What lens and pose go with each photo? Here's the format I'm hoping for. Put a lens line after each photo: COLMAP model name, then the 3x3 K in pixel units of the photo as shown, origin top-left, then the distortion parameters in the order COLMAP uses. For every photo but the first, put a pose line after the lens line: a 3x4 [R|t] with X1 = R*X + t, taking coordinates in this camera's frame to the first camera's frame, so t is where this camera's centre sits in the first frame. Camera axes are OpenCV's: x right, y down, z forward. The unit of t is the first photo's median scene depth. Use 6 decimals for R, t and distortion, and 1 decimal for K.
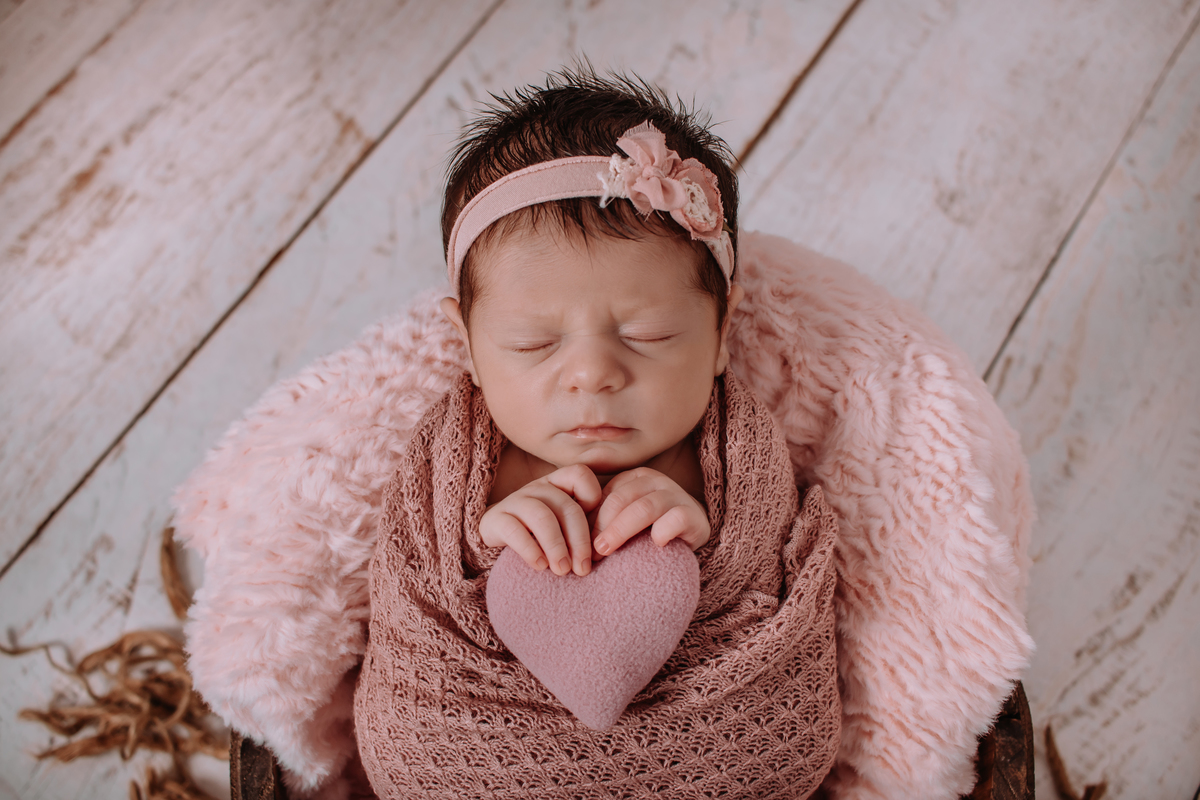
lens RADIAL K [[1378.9, 0, 578.7], [0, 1378.9, 408.9], [0, 0, 1]] dist [0.036581, 0.000000]
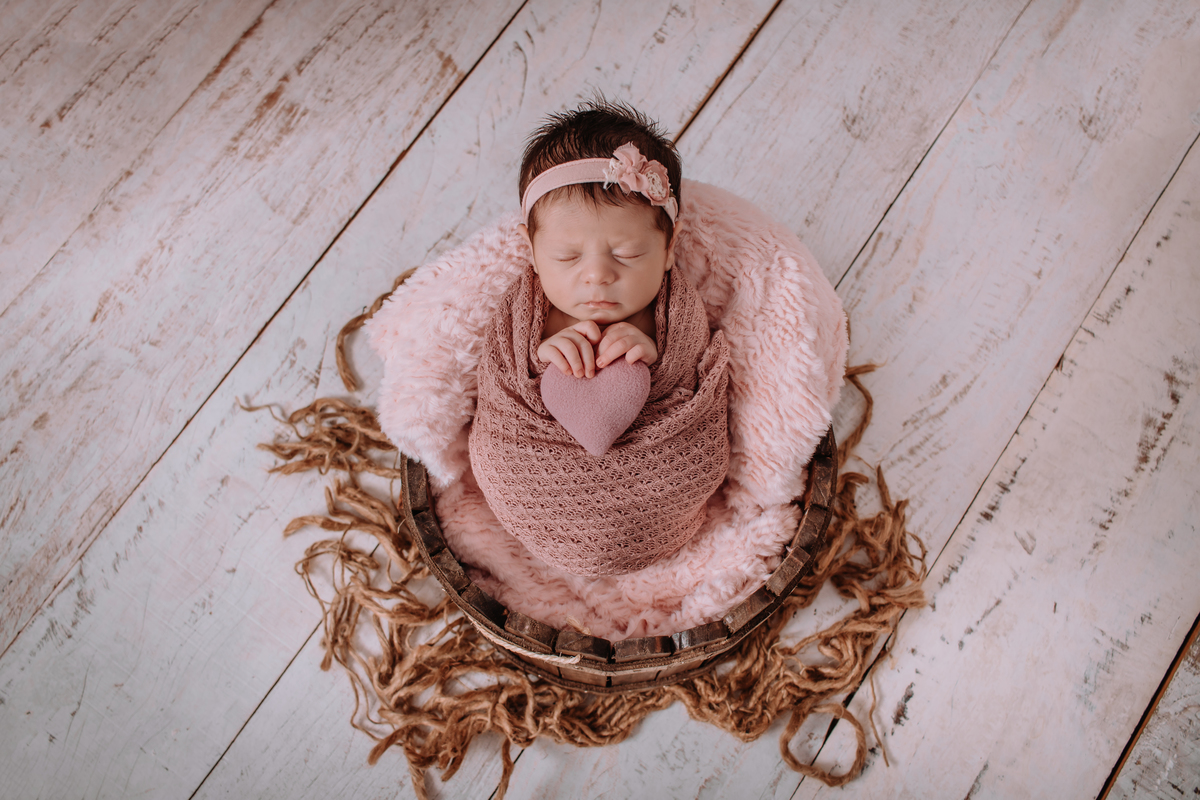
lens RADIAL K [[1306.7, 0, 549.5], [0, 1306.7, 387.2], [0, 0, 1]] dist [0.062255, 0.000000]
pose [[0.998454, 0.018918, -0.052263, 0.036957], [-0.010790, 0.988378, 0.151630, -0.128146], [0.054524, -0.150832, 0.987055, -0.726652]]
